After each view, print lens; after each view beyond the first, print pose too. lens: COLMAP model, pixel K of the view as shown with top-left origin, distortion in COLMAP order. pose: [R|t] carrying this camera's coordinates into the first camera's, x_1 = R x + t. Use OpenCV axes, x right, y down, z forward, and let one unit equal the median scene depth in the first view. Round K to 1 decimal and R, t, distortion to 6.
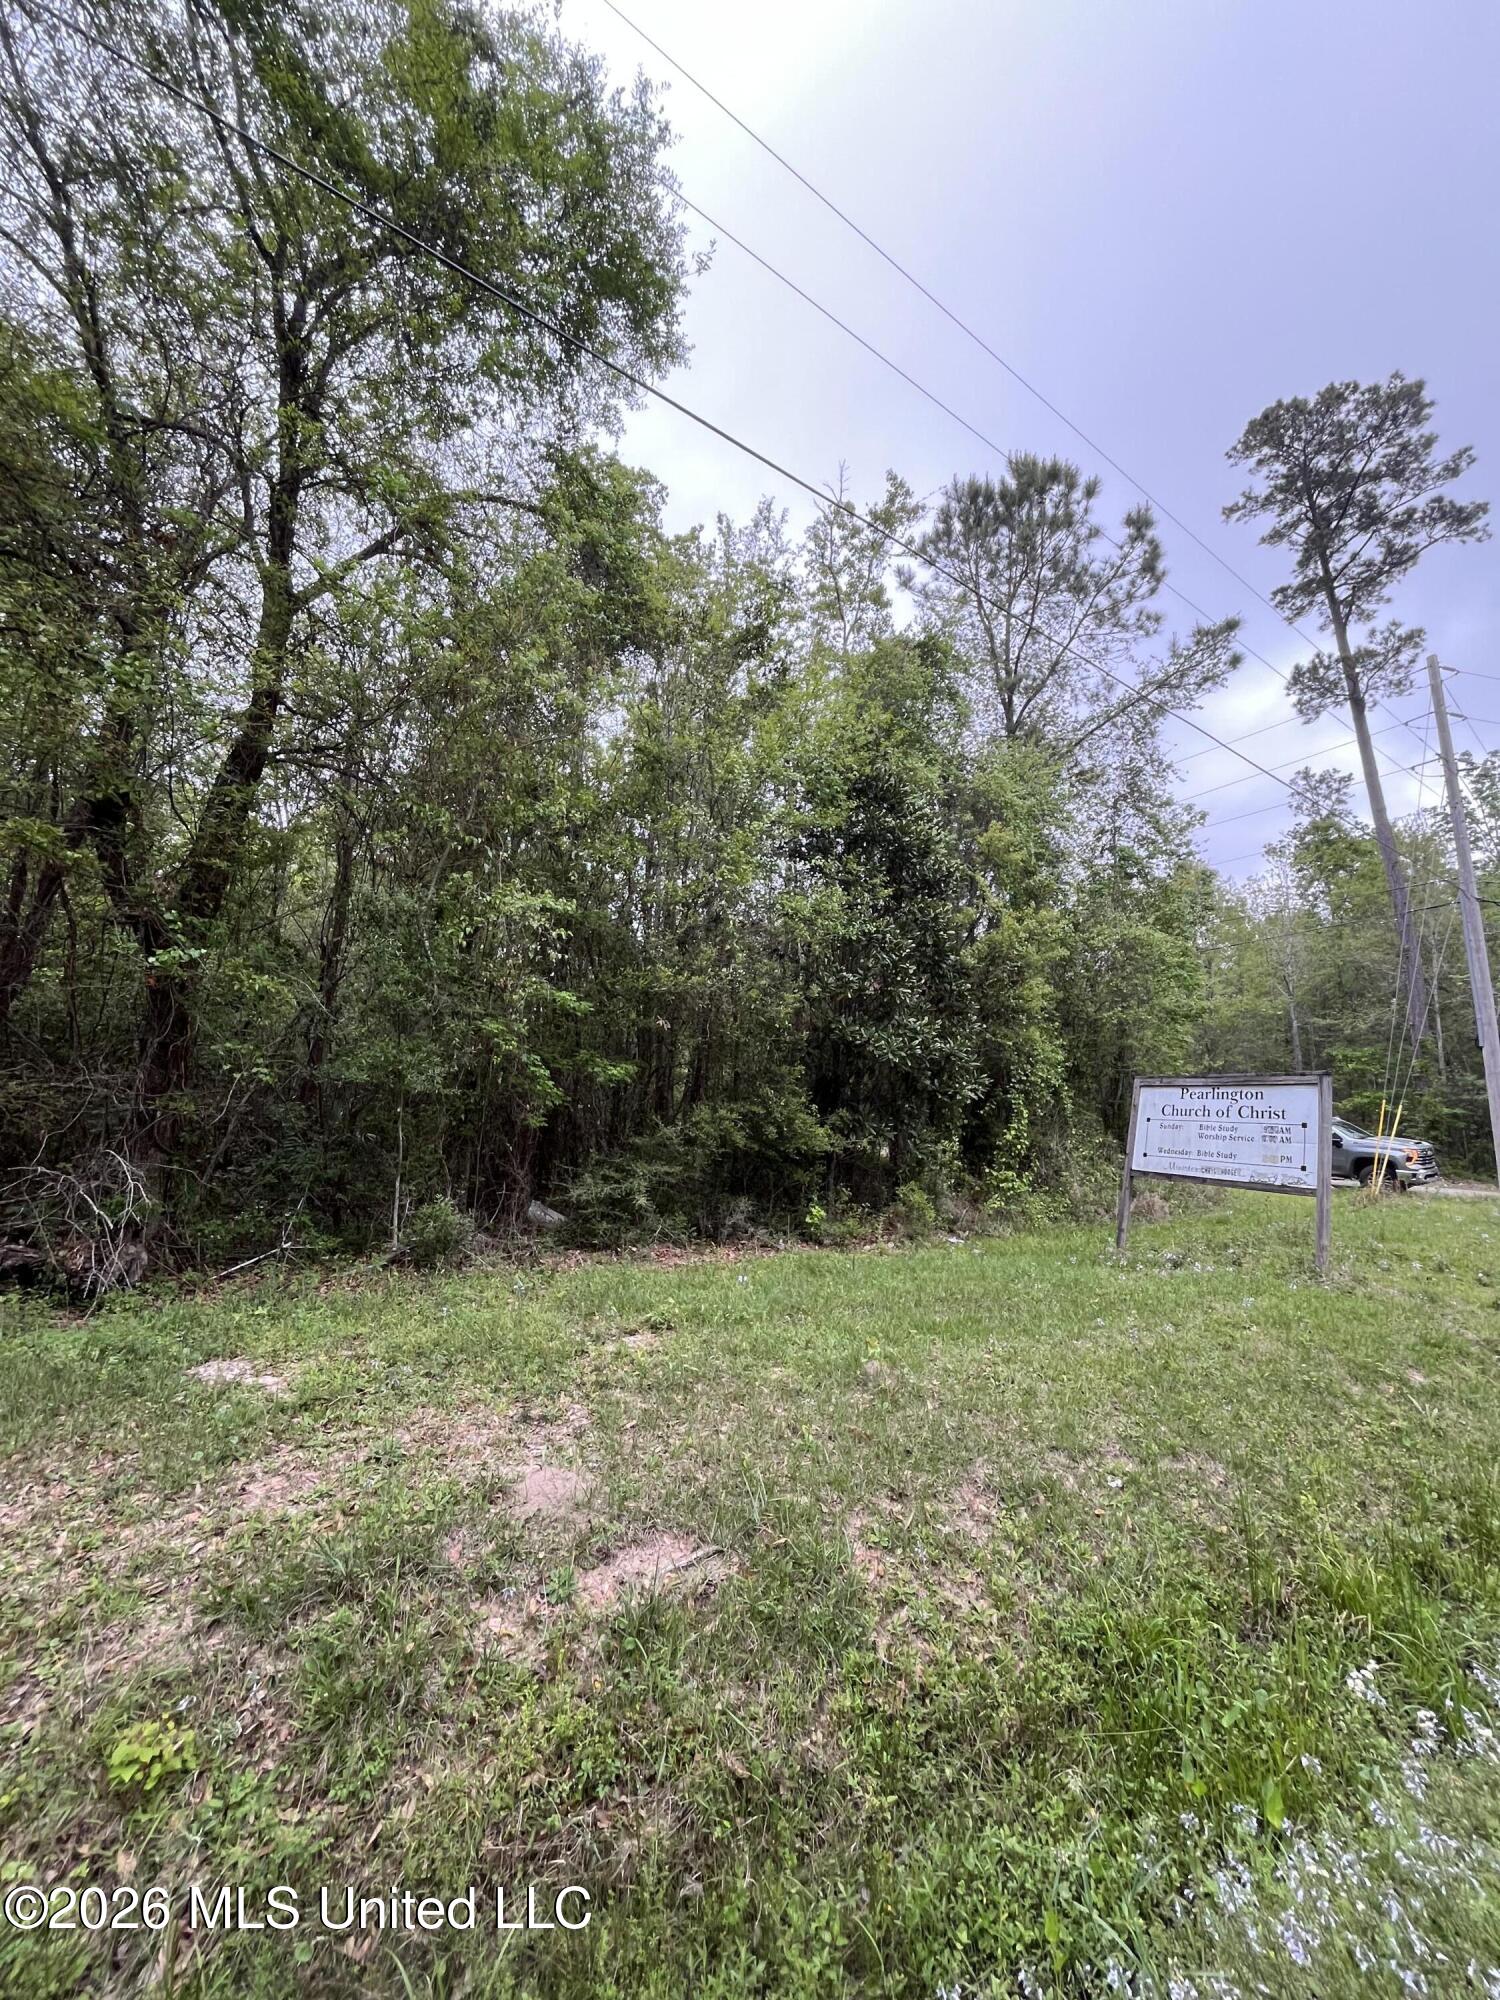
lens RADIAL K [[811.1, 0, 751.1], [0, 811.1, 992.5], [0, 0, 1]] dist [-0.001342, -0.000023]
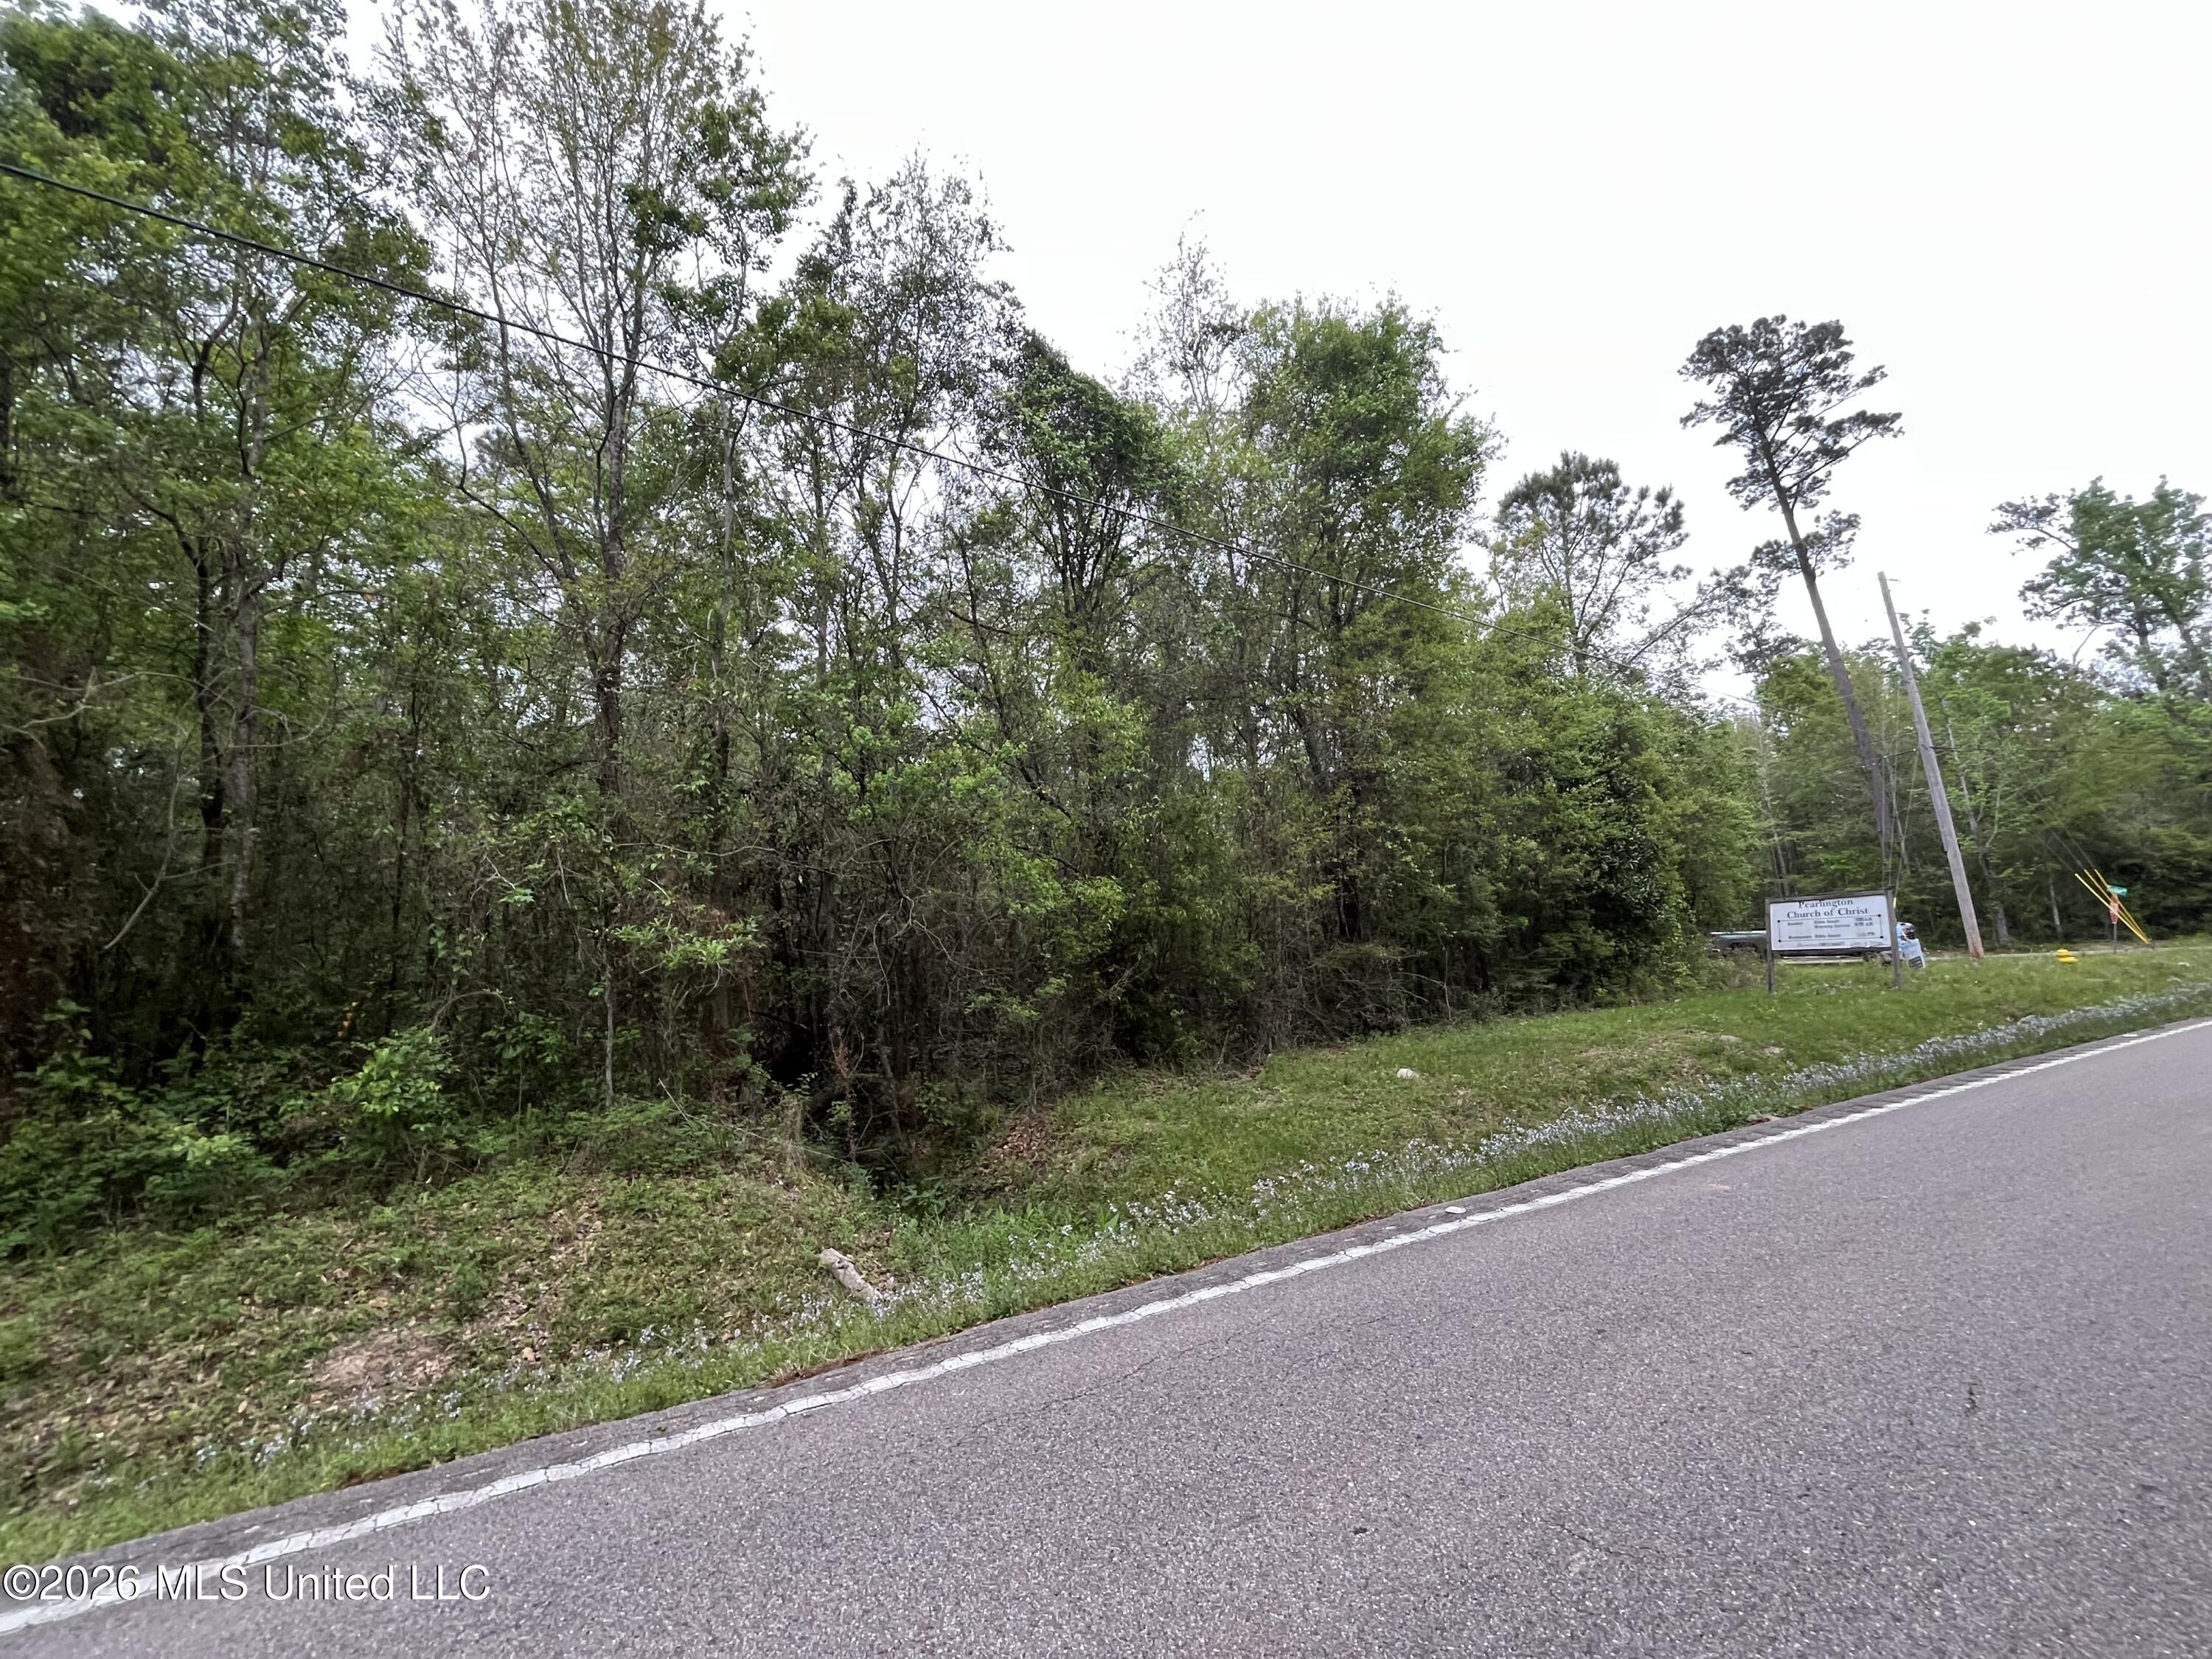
lens RADIAL K [[897.1, 0, 1104.4], [0, 897.1, 837.5], [0, 0, 1]] dist [-0.001342, -0.000023]
pose [[0.995465, -0.095112, 0.001952, -0.364320], [0.095108, 0.995464, 0.002348, -0.064956], [-0.002167, -0.002152, 0.999995, -0.366237]]
